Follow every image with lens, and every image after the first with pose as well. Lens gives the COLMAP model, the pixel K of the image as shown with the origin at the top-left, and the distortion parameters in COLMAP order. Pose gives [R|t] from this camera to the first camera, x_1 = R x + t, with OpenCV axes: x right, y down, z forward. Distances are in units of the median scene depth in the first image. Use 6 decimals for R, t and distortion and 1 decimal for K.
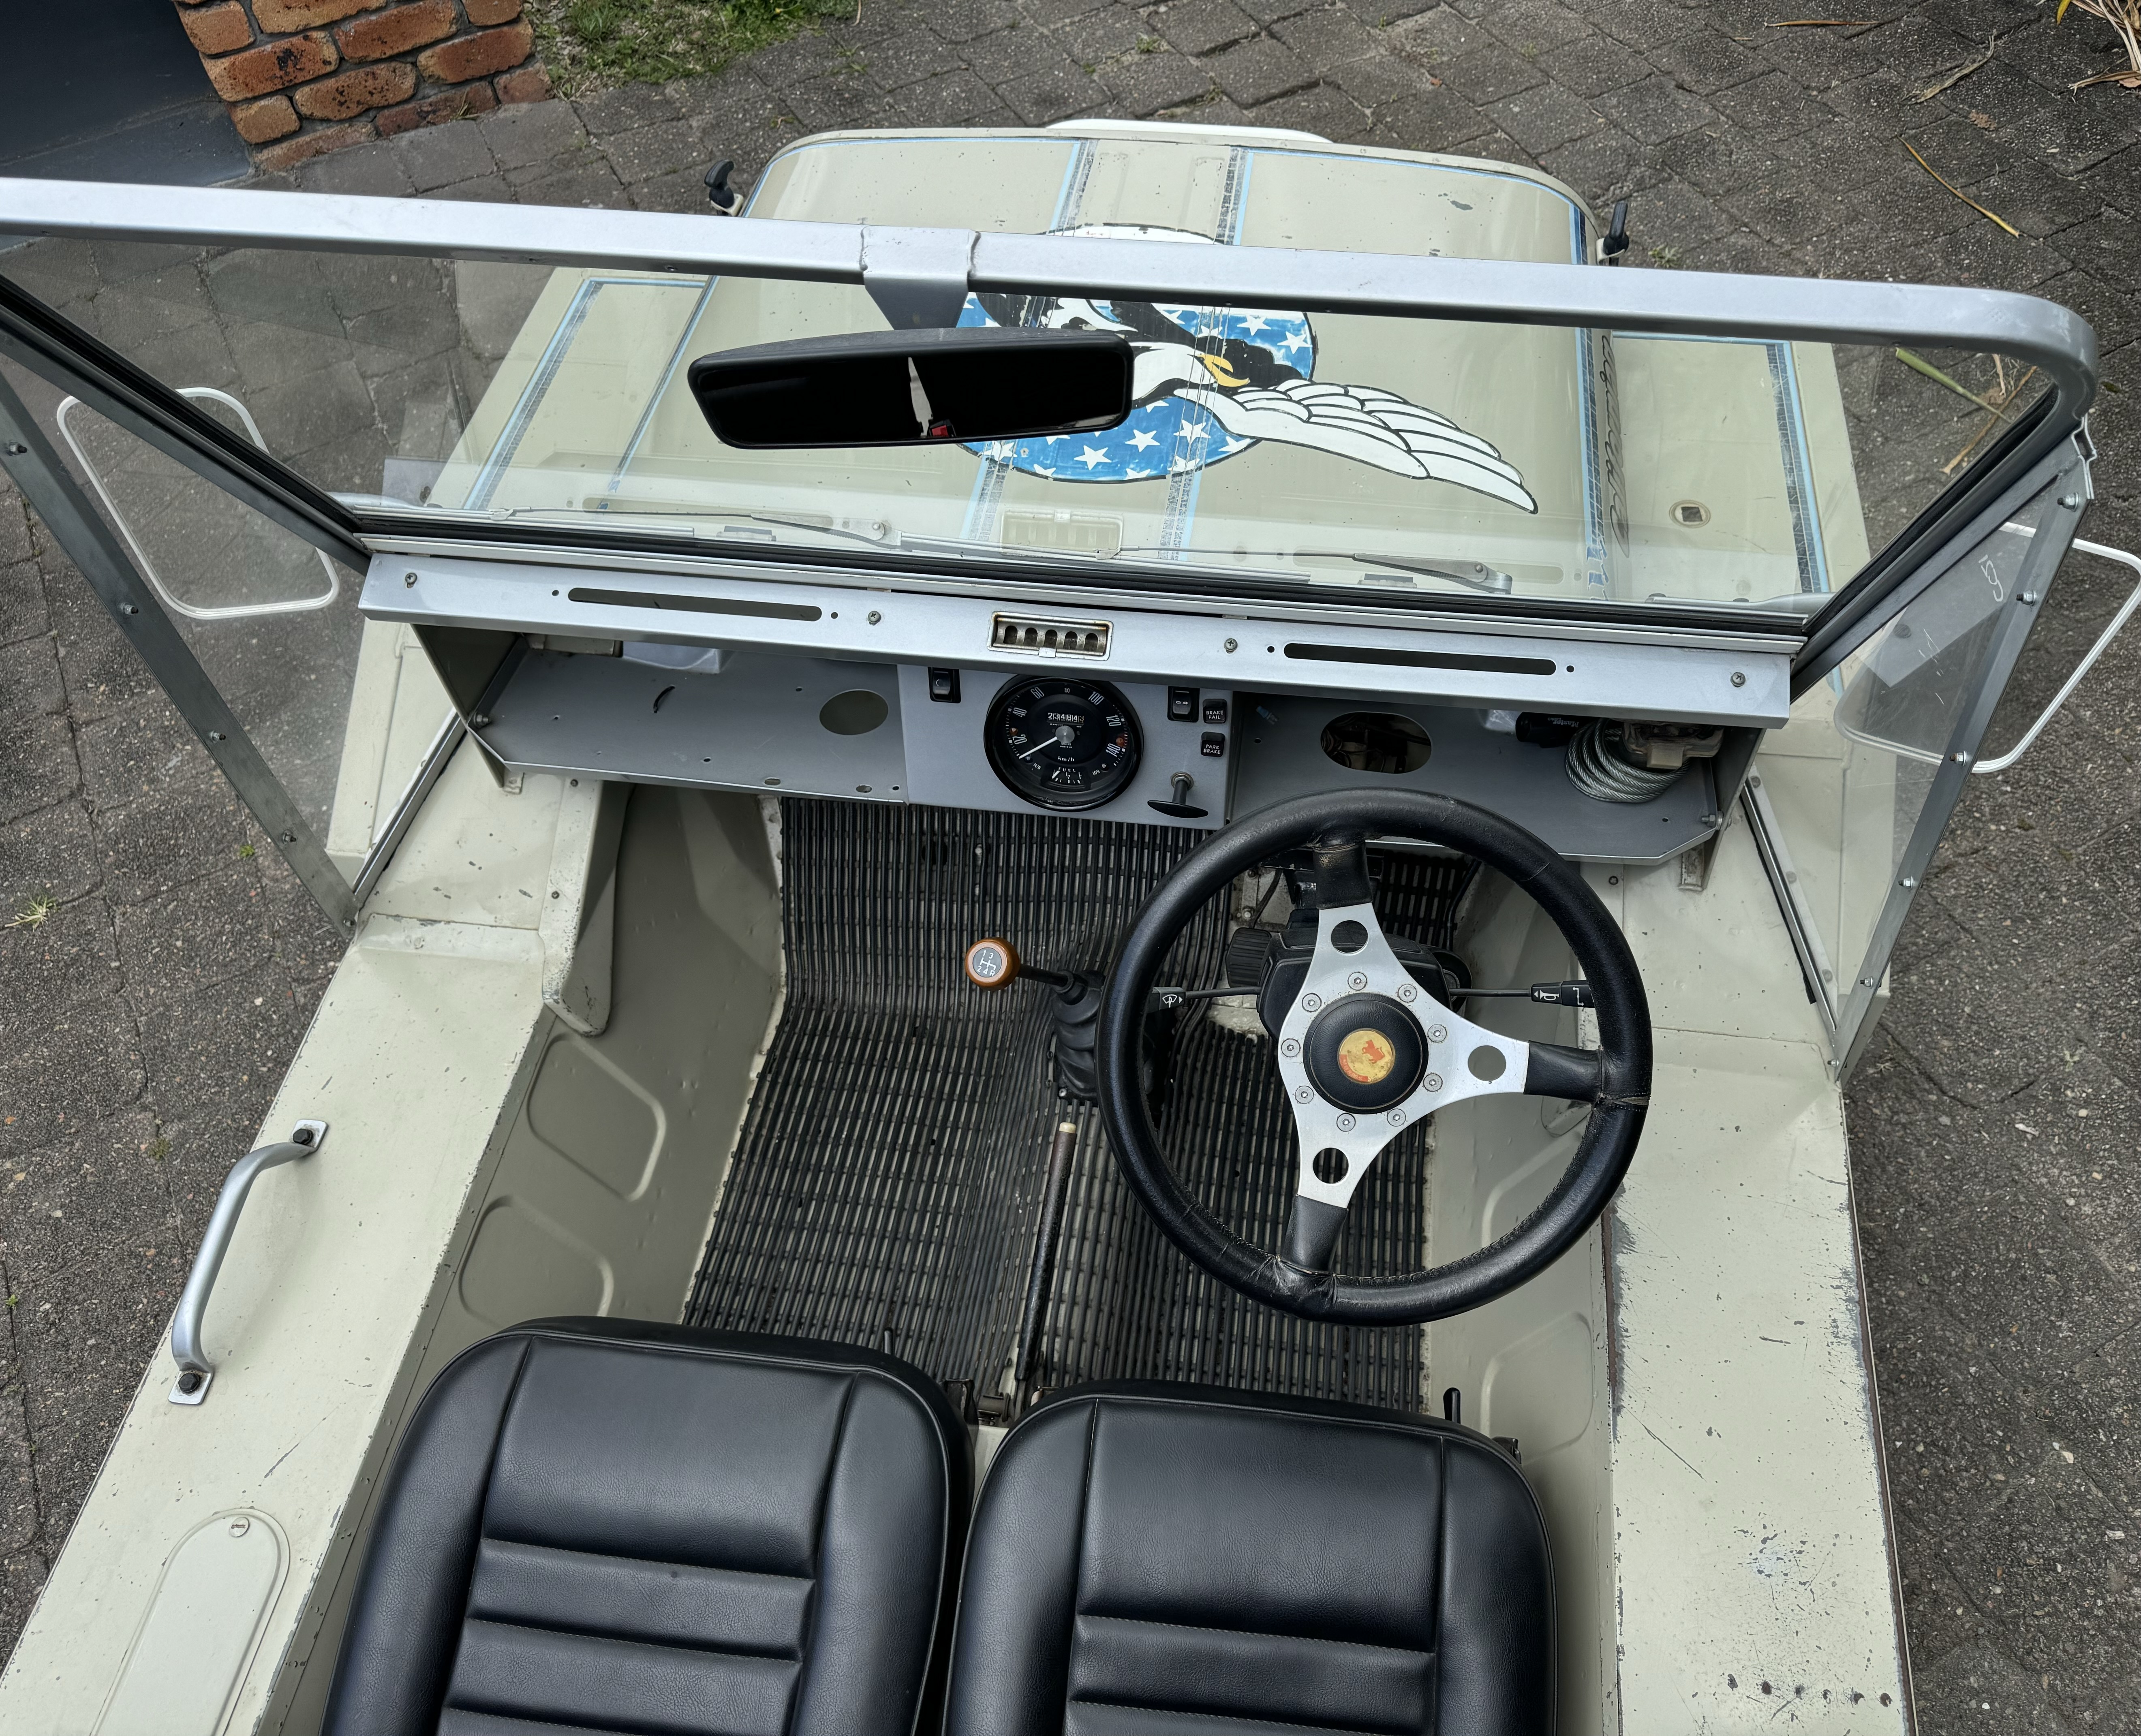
lens RADIAL K [[1674.5, 0, 1166.4], [0, 1674.5, 893.6], [0, 0, 1]] dist [0.053713, -0.007452]
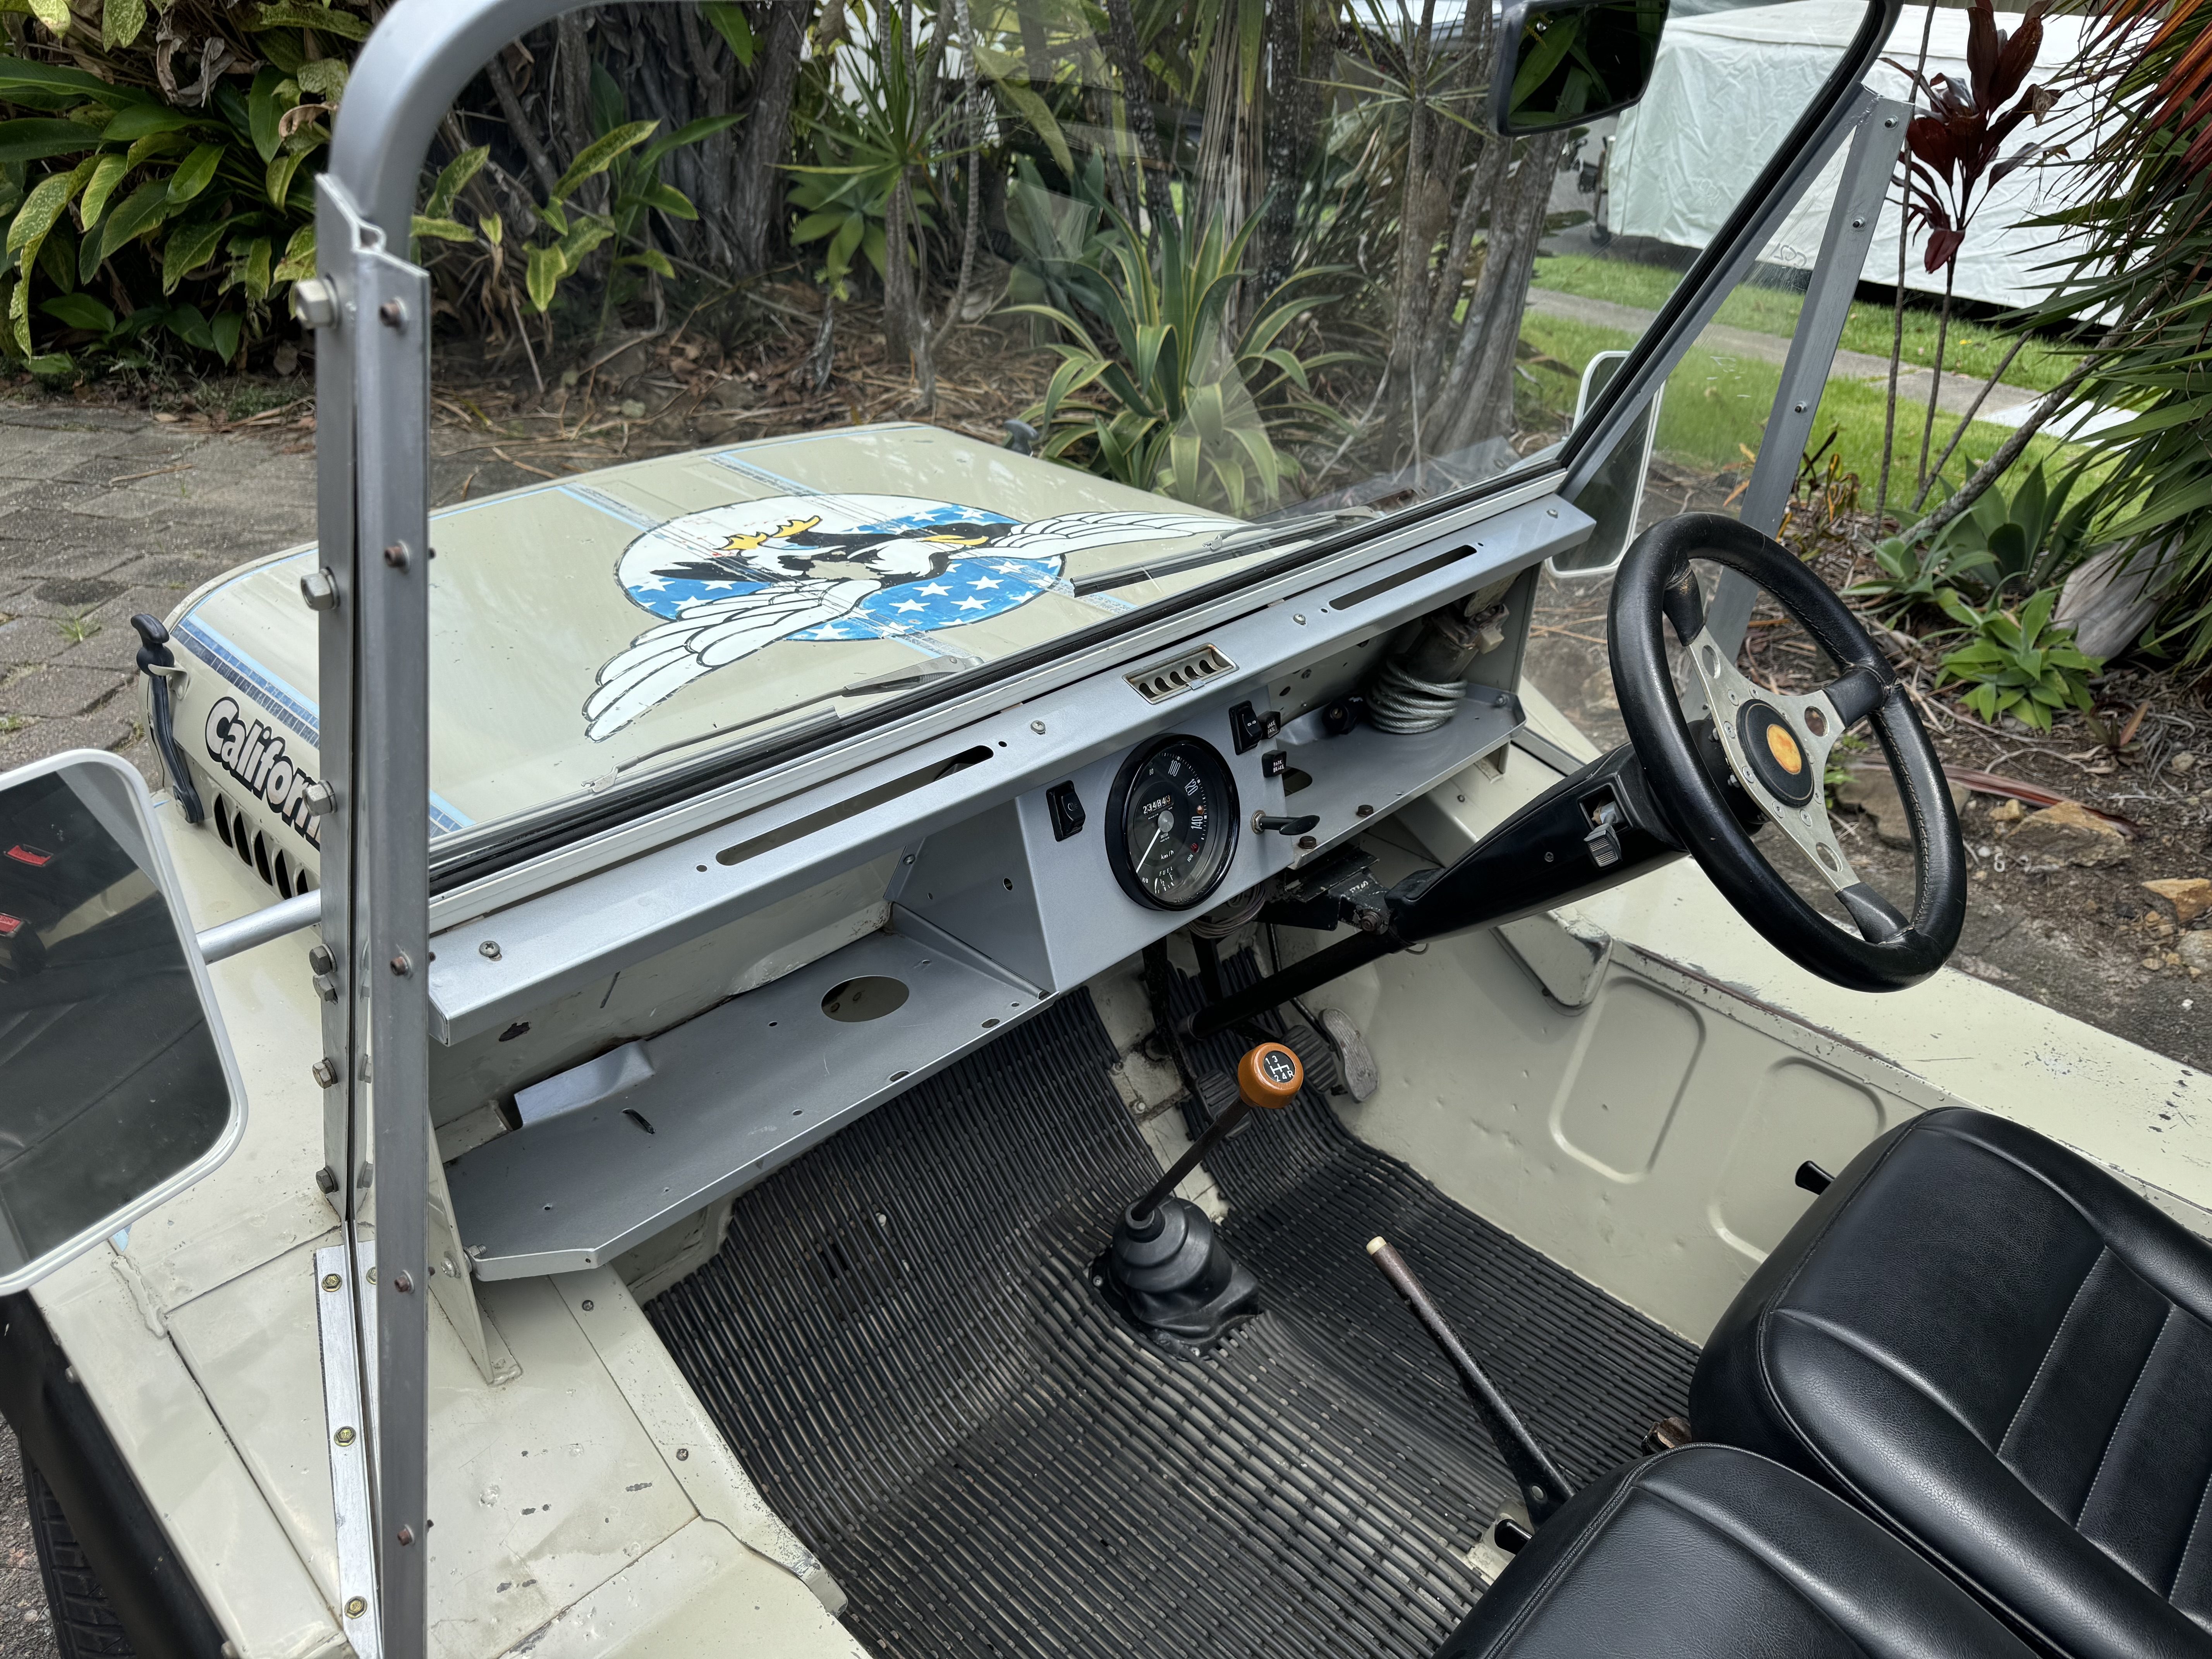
lens RADIAL K [[1544.6, 0, 1130.3], [0, 1544.6, 835.7], [0, 0, 1]] dist [0.160890, -0.205988]
pose [[0.591910, -0.368356, 0.716907, -0.657234], [0.629859, 0.766378, -0.126264, 0.004252], [-0.502912, 0.526287, 0.685640, 0.428119]]
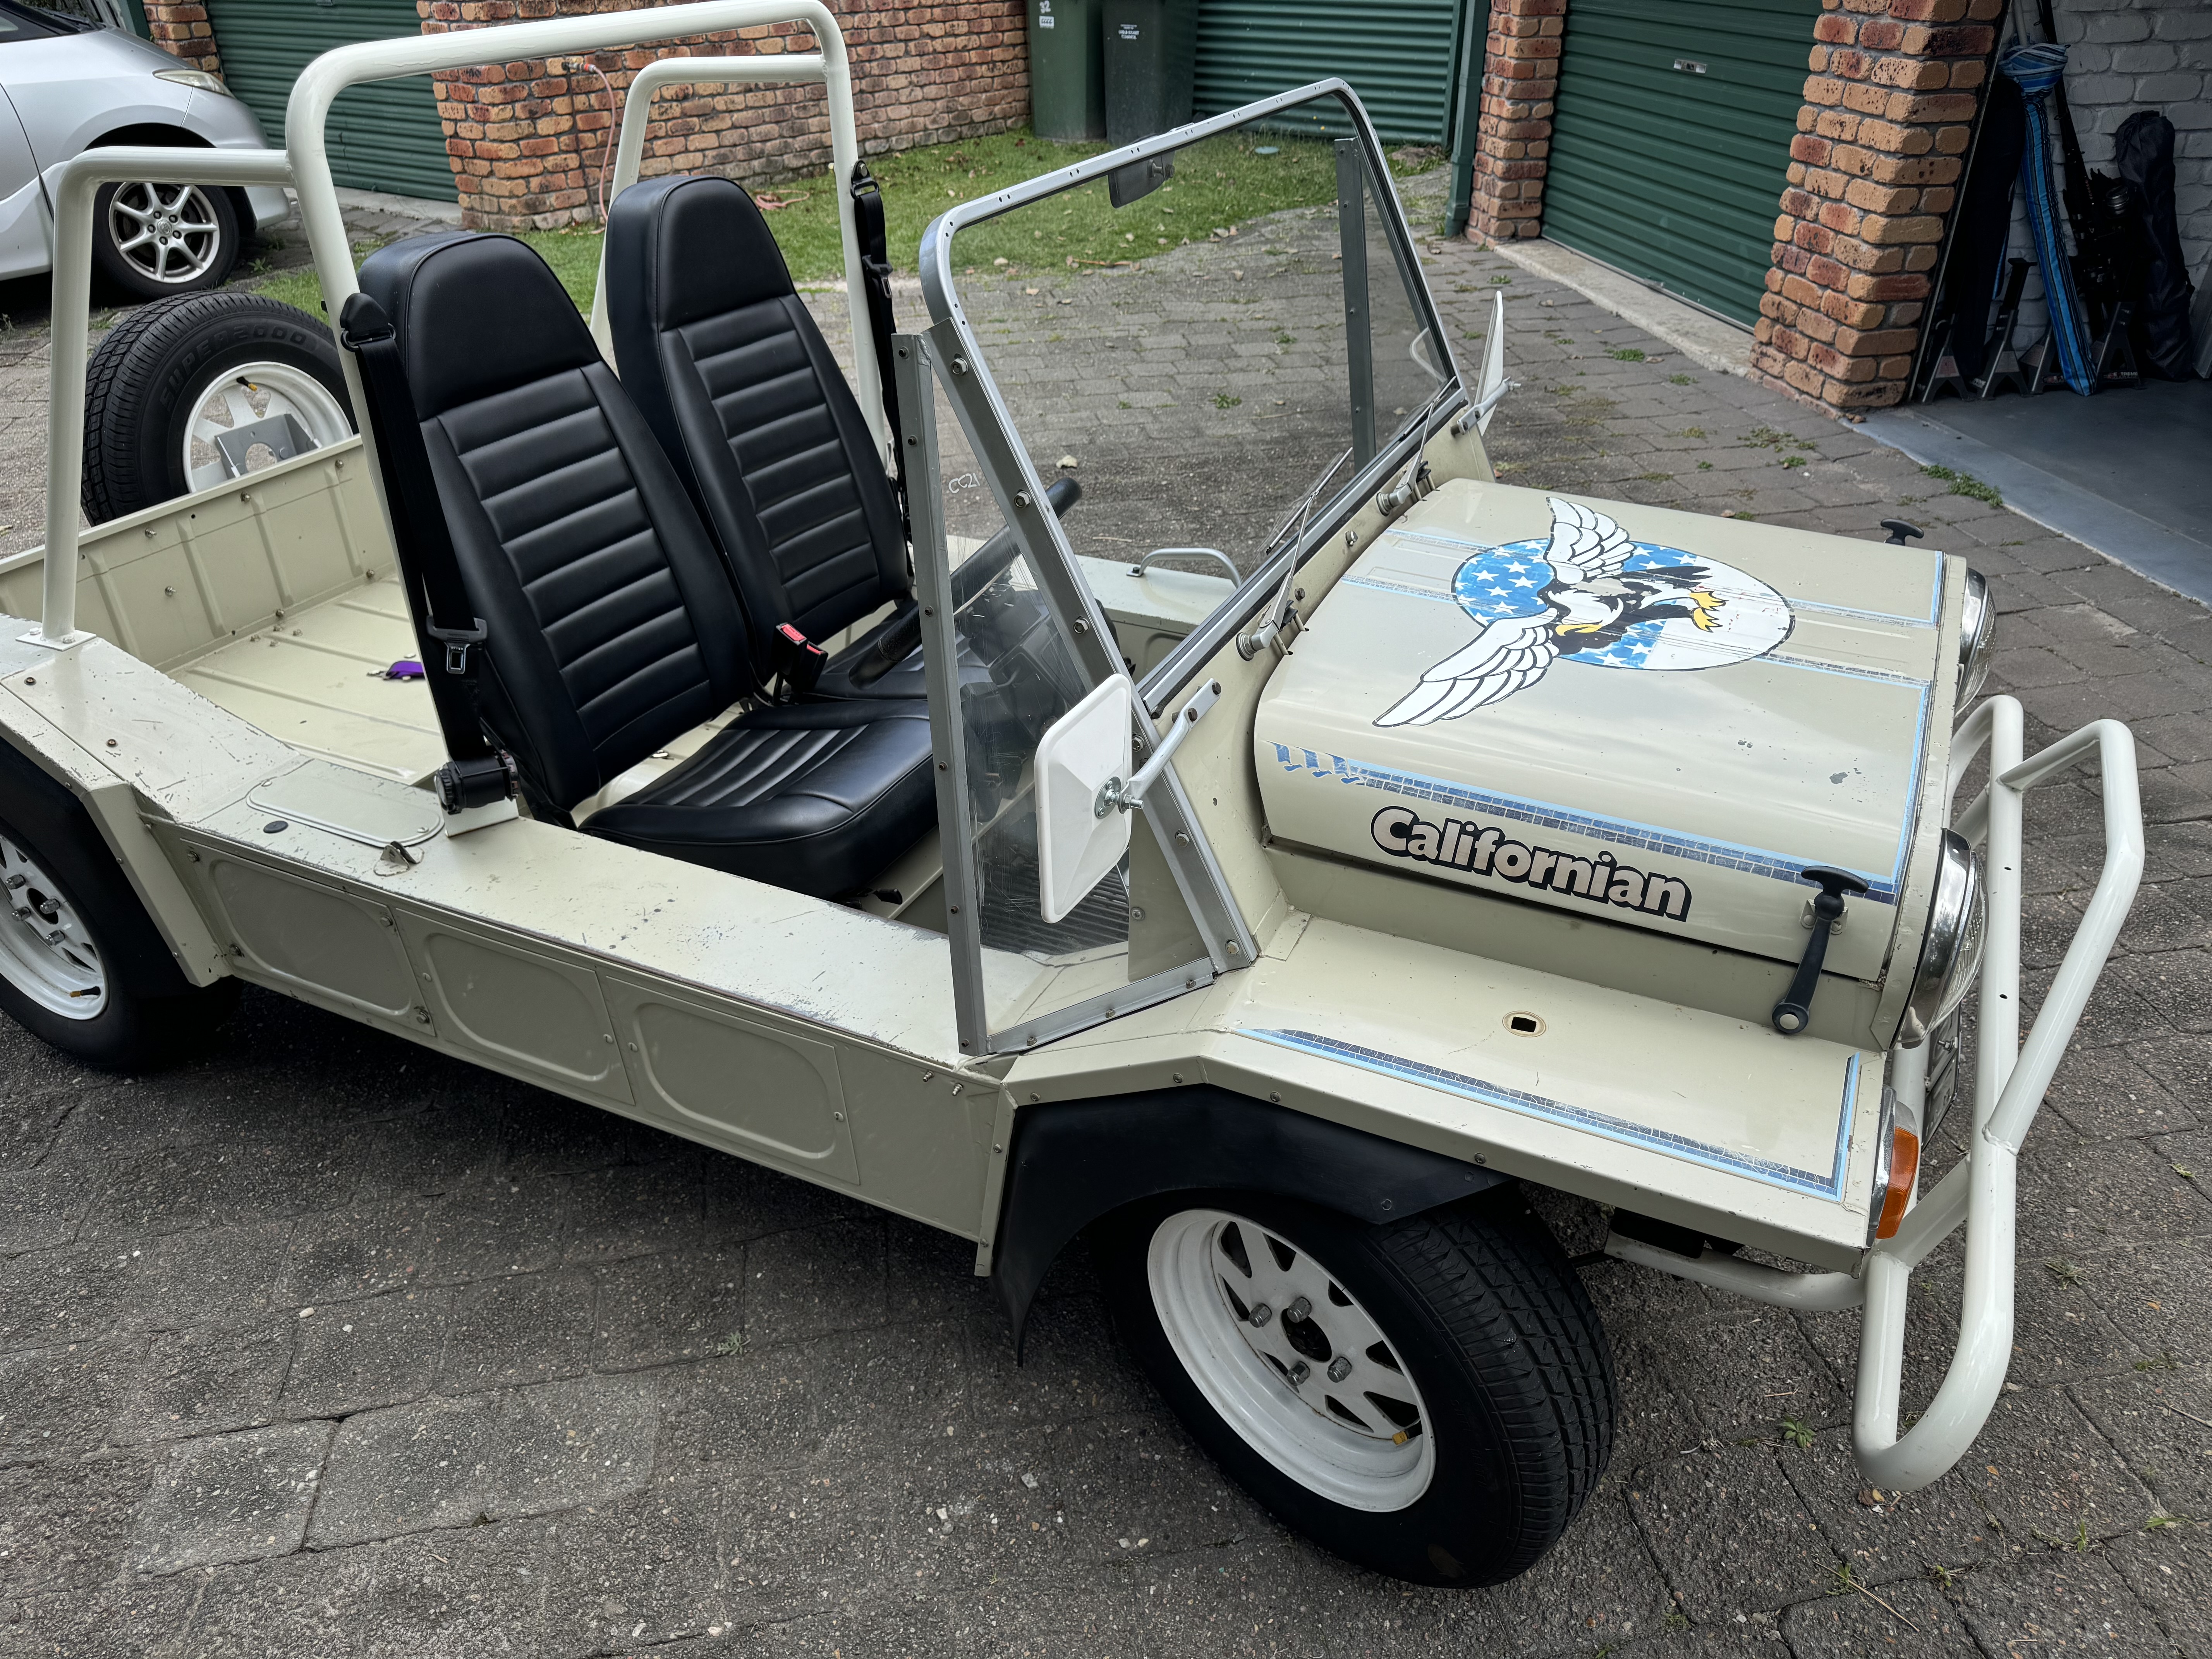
lens RADIAL K [[1544.6, 0, 1130.3], [0, 1544.6, 835.7], [0, 0, 1]] dist [0.160890, -0.205988]
pose [[-0.319509, 0.519045, -0.792784, 1.185937], [-0.767491, 0.348940, 0.537771, -0.653670], [0.555762, 0.780278, 0.286873, 0.630195]]
